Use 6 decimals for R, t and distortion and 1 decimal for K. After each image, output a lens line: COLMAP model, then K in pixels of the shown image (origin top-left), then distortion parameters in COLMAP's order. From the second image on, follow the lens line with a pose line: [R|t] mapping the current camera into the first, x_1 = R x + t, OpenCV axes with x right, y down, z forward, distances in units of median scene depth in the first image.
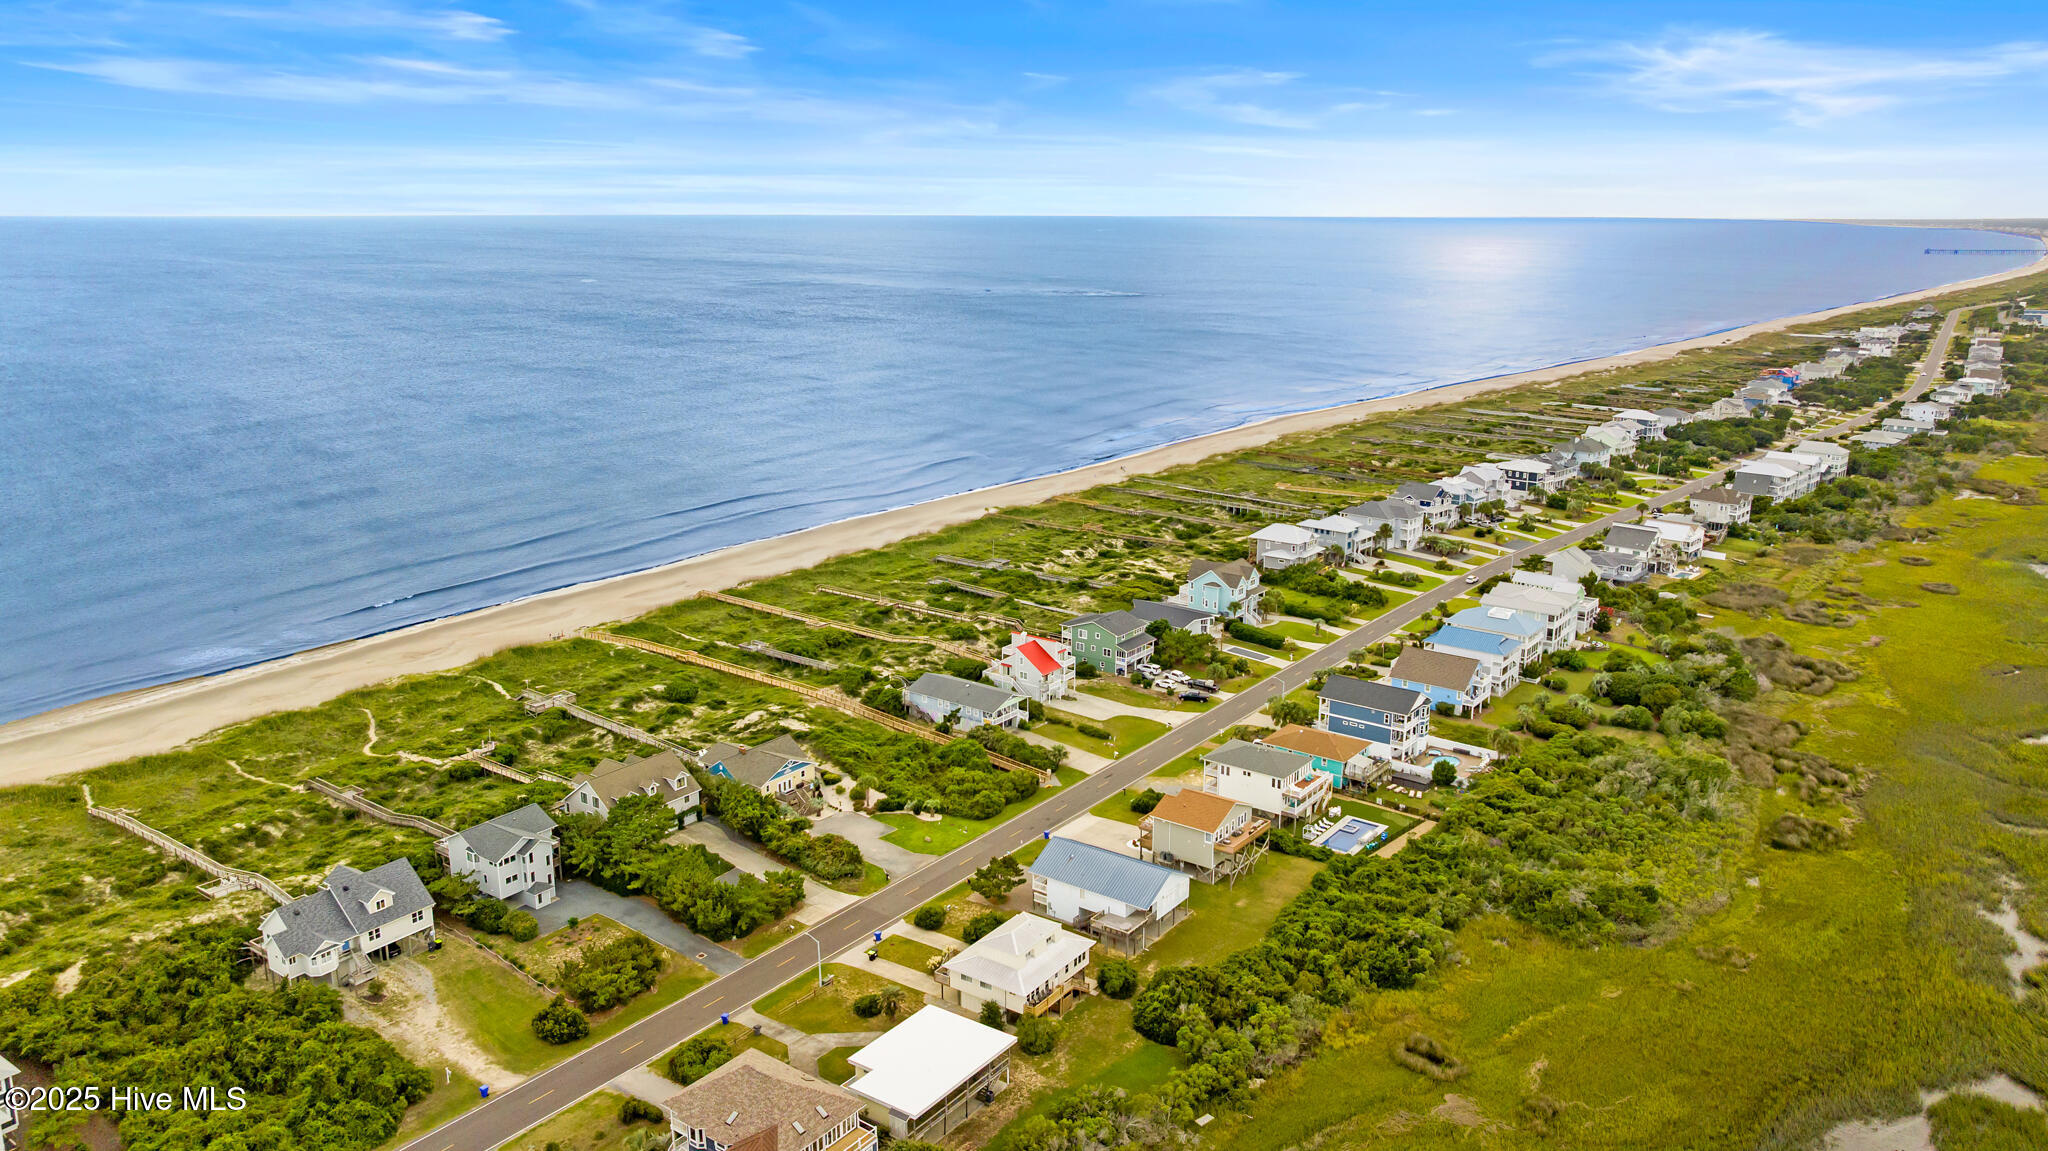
lens RADIAL K [[1434.6, 0, 1024.0], [0, 1434.6, 575.5], [0, 0, 1]] dist [-0.022344, 0.001851]
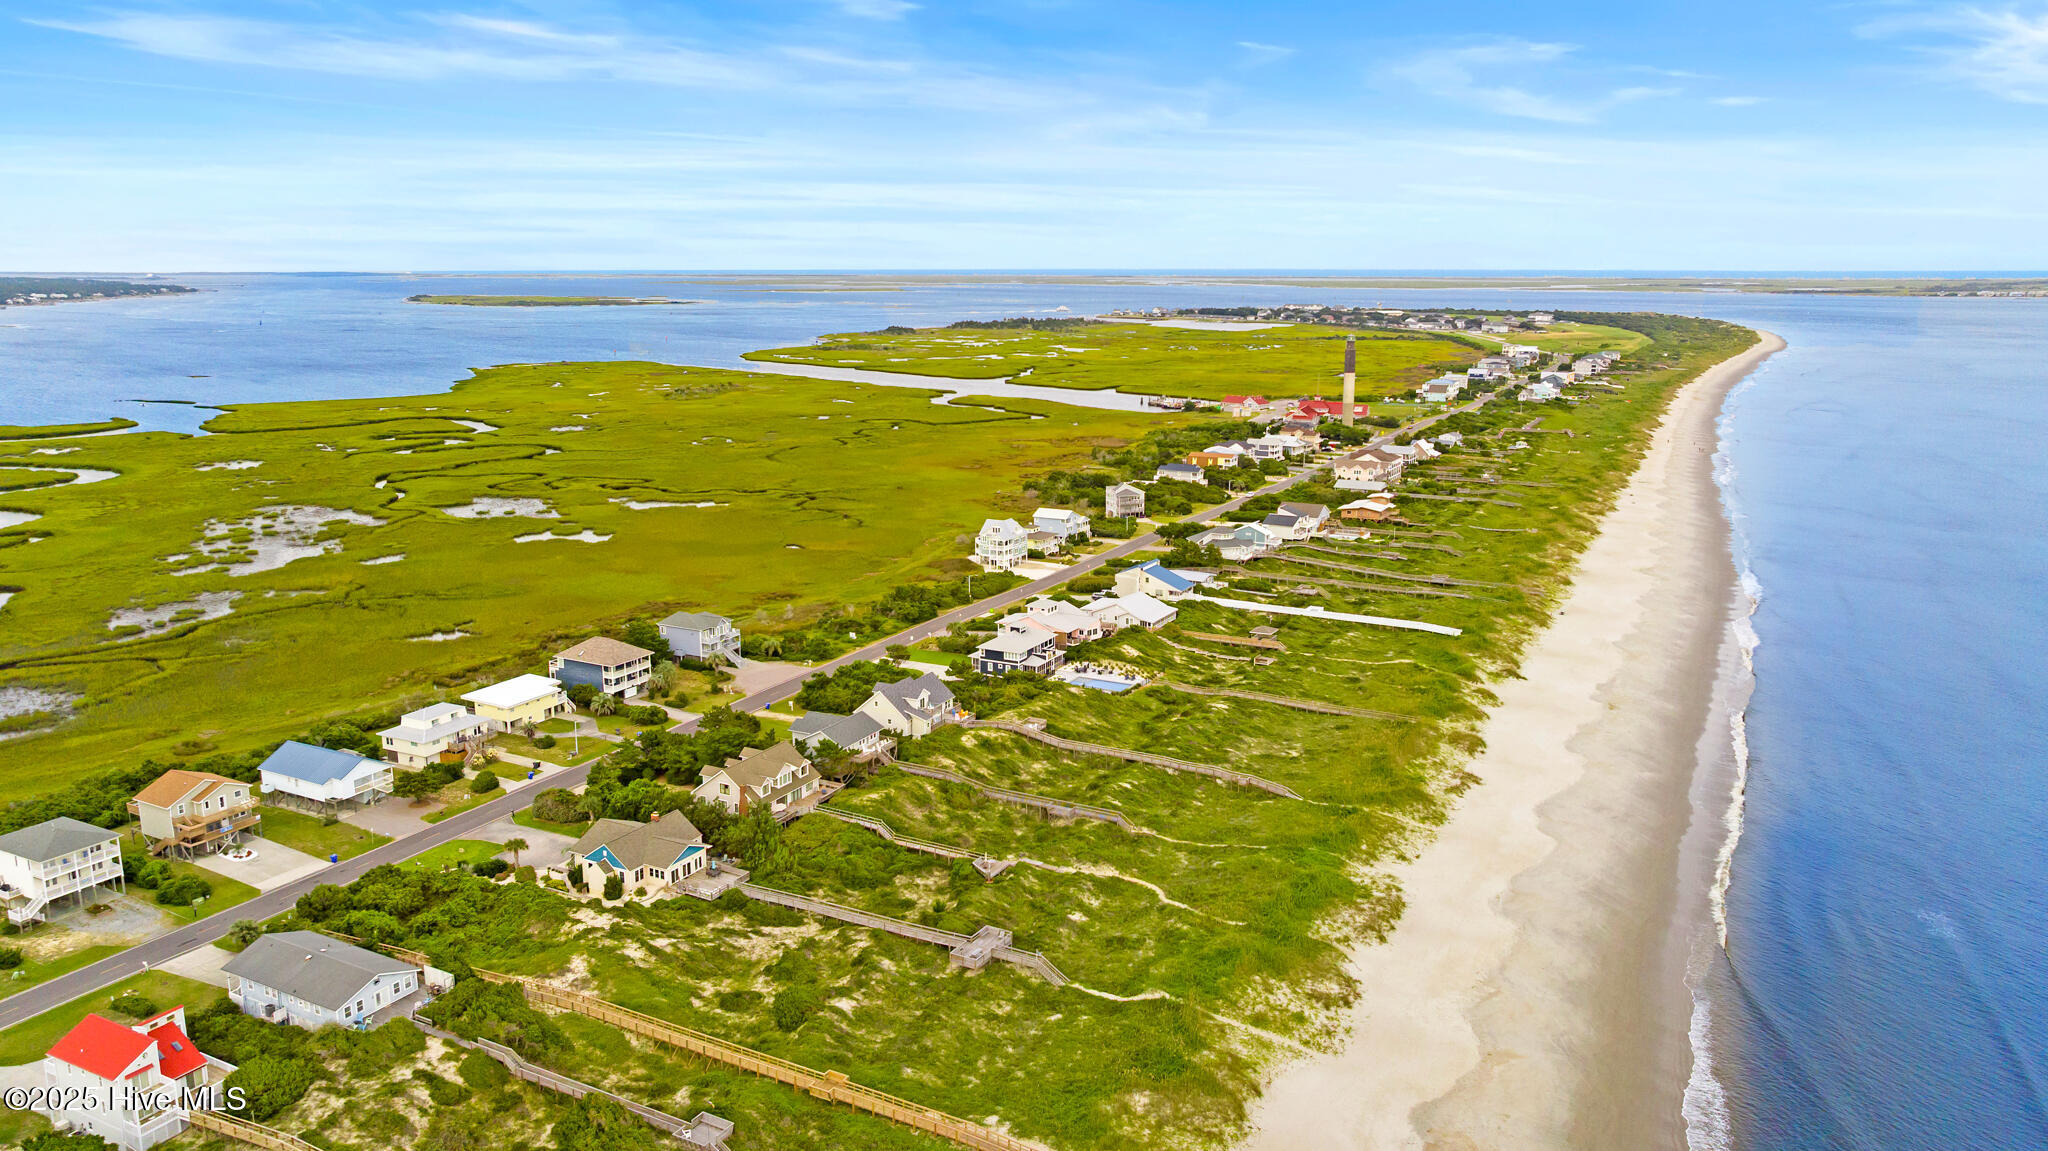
lens RADIAL K [[1434.6, 0, 1024.0], [0, 1434.6, 575.5], [0, 0, 1]] dist [-0.022344, 0.001851]
pose [[-0.989289, 0.032299, -0.142354, -0.257141], [-0.035447, 0.892866, 0.448925, -0.361029], [0.141603, 0.449162, -0.882158, 1.493922]]
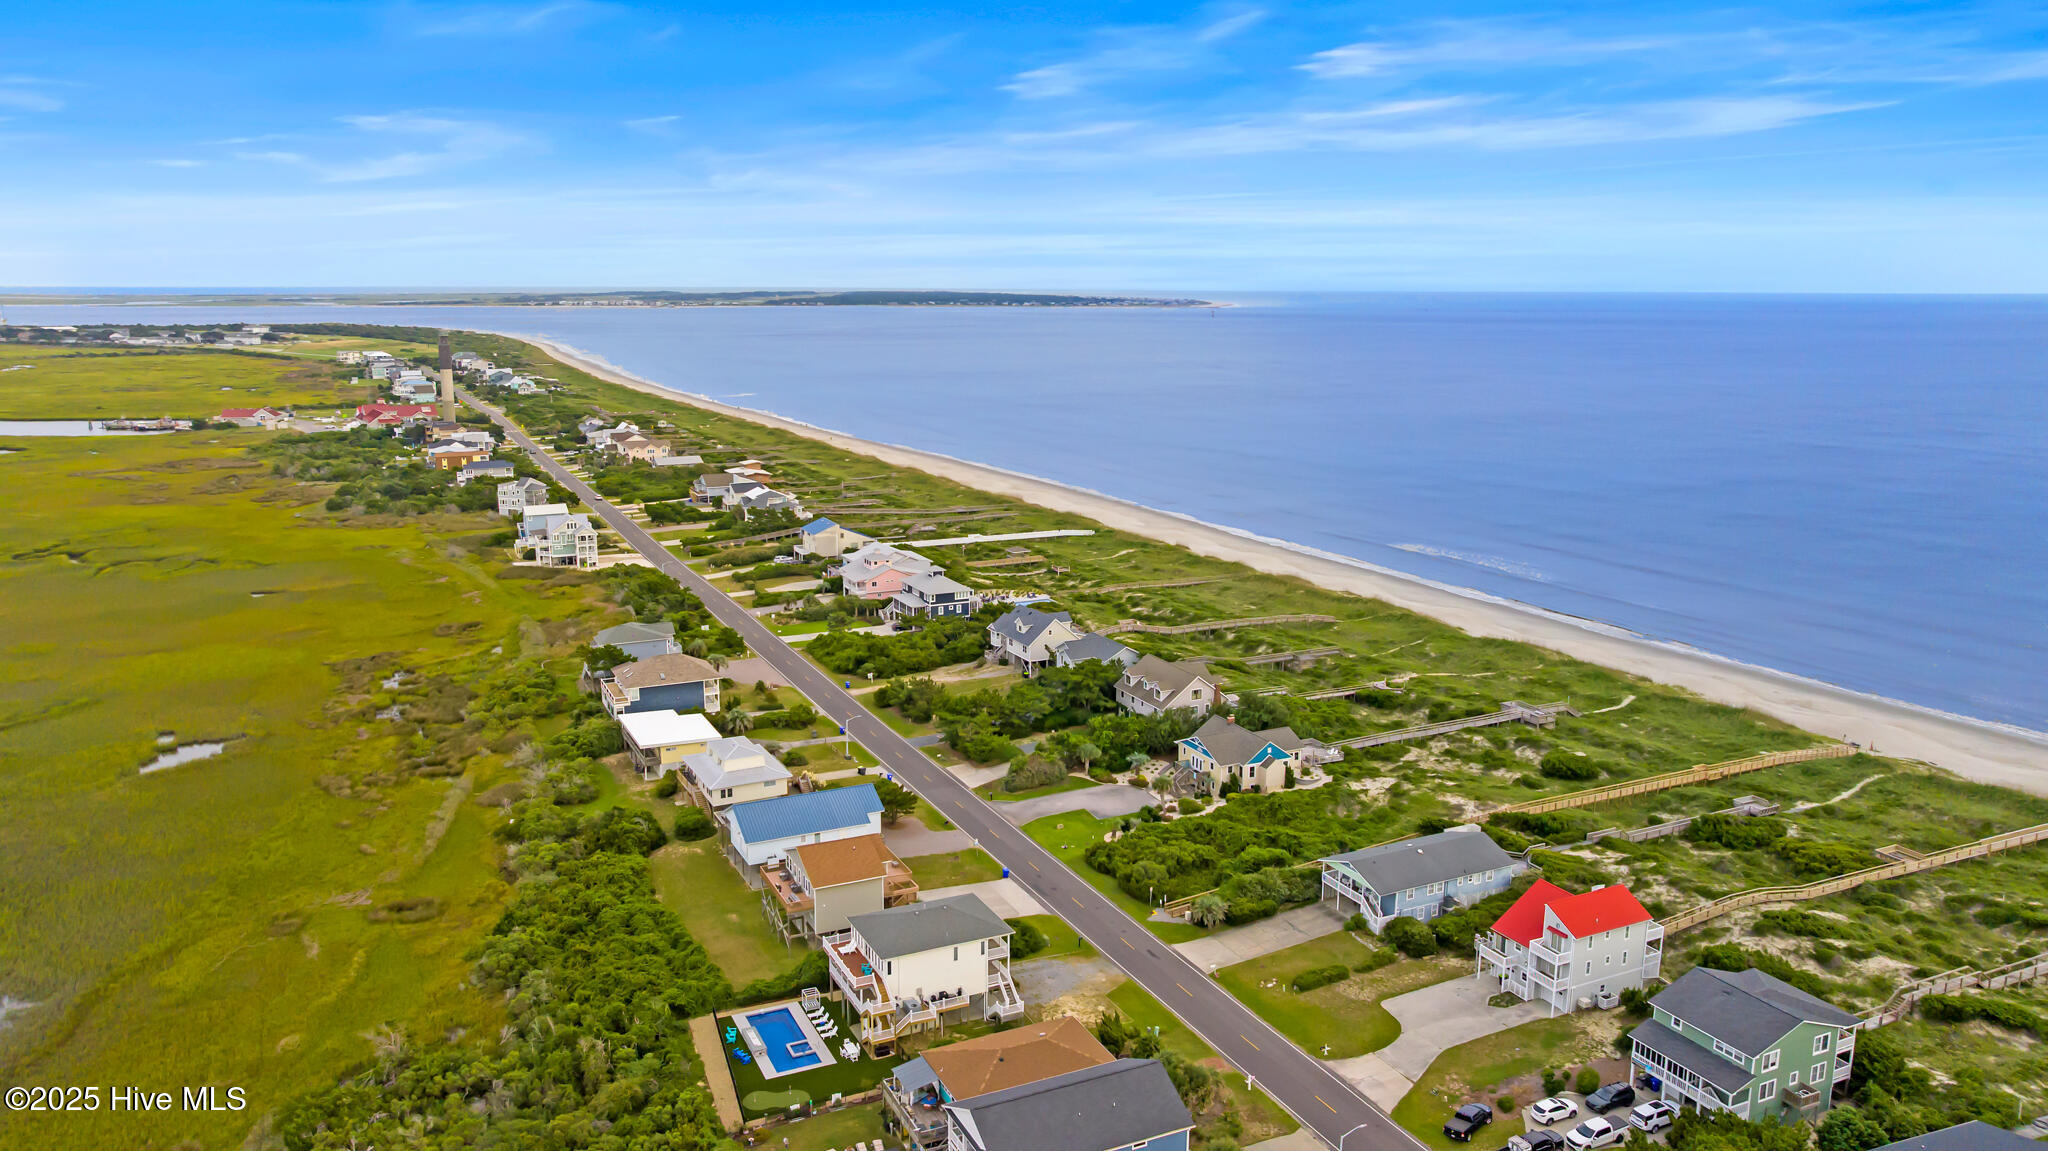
lens RADIAL K [[1434.6, 0, 1024.0], [0, 1434.6, 575.5], [0, 0, 1]] dist [-0.022344, 0.001851]
pose [[-0.460562, 0.174844, -0.870237, 0.571704], [-0.227255, 0.924504, 0.306019, -0.190831], [0.858043, 0.338707, -0.386057, 1.033959]]
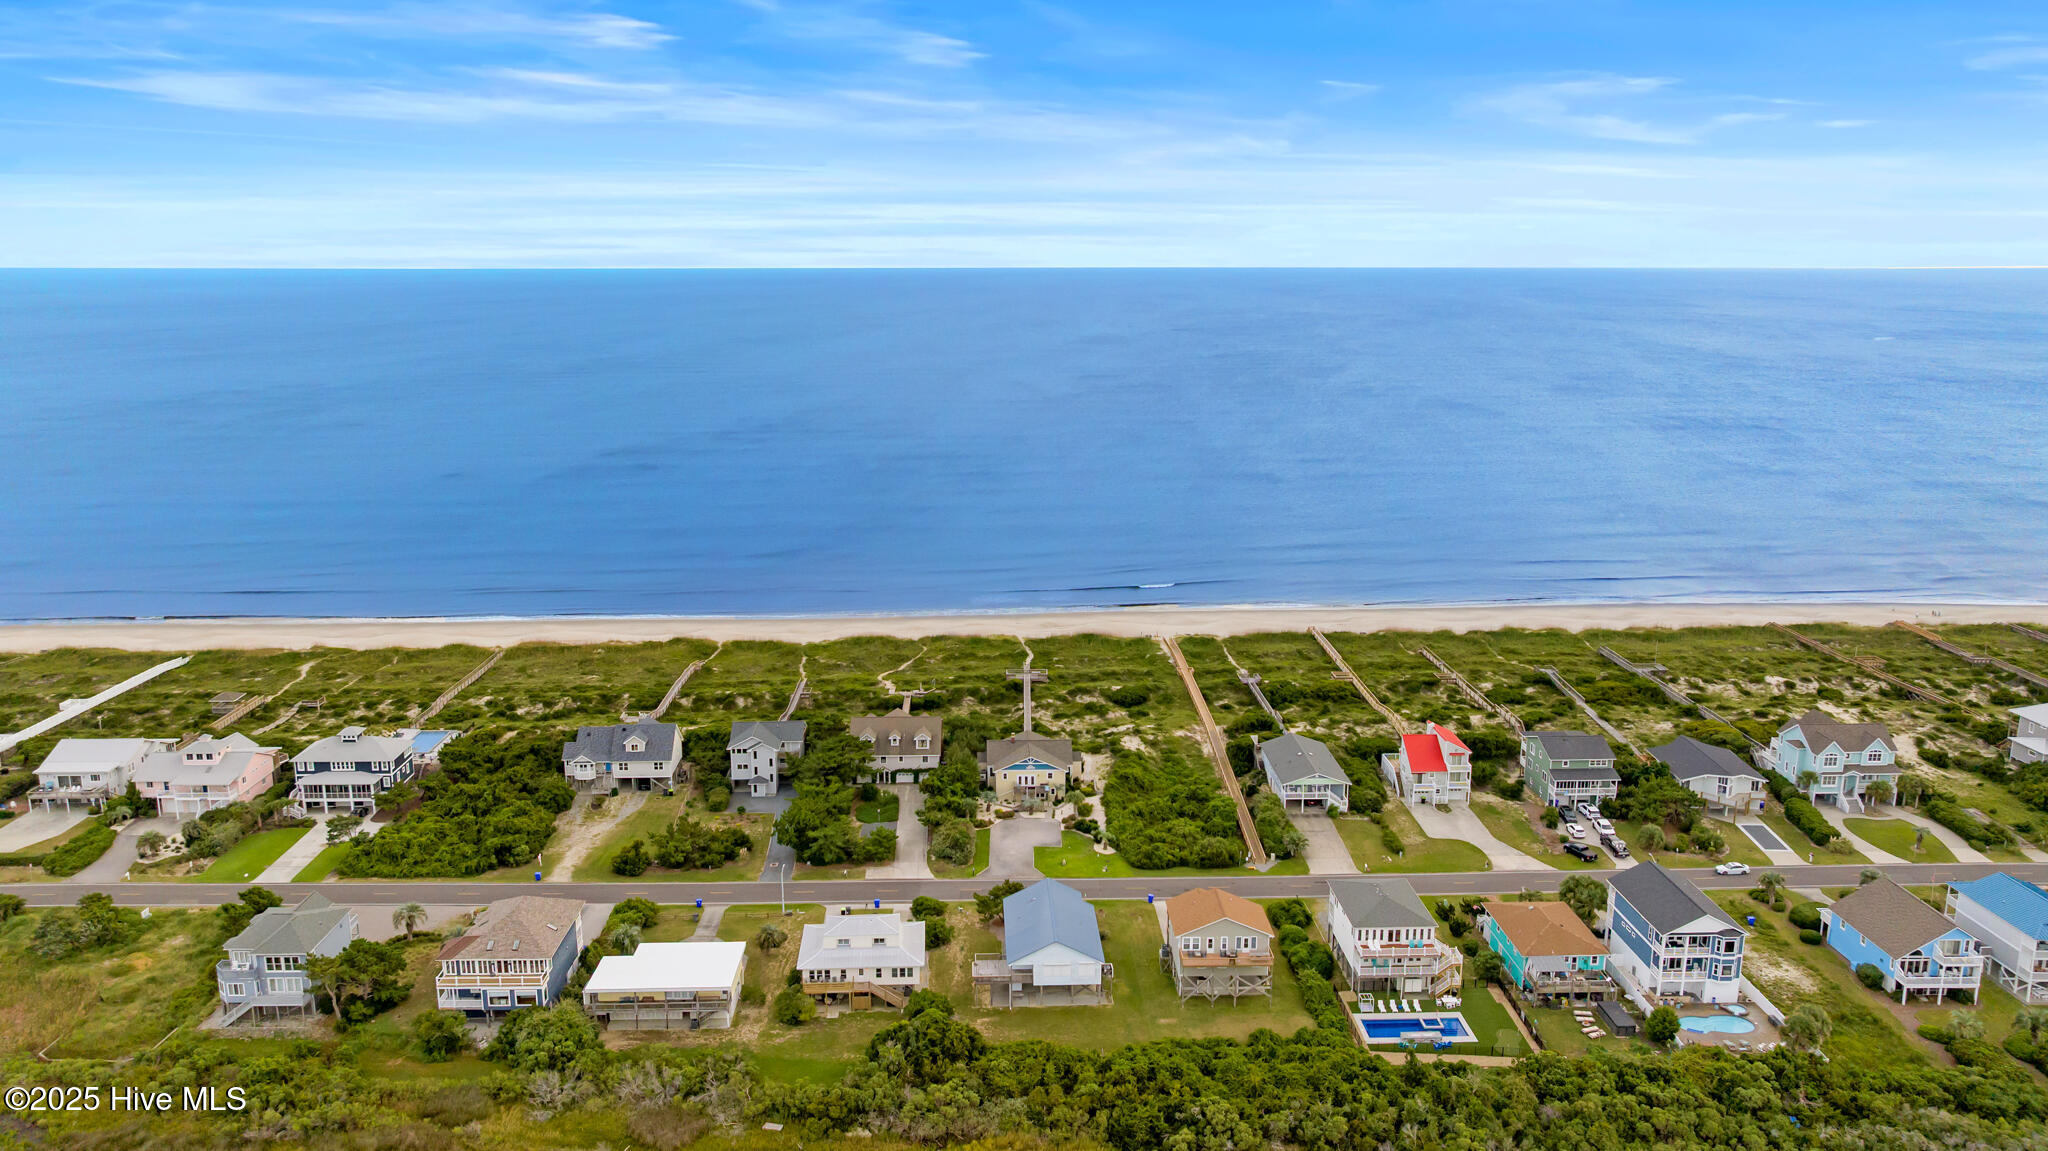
lens RADIAL K [[1443.6, 0, 1026.6], [0, 1443.6, 627.1], [0, 0, 1]] dist [-0.009468, -0.000260]
pose [[0.619700, 0.189604, -0.761592, 0.531249], [-0.192934, 0.977405, 0.086344, -0.047941], [0.760755, 0.093429, 0.642279, 0.255362]]
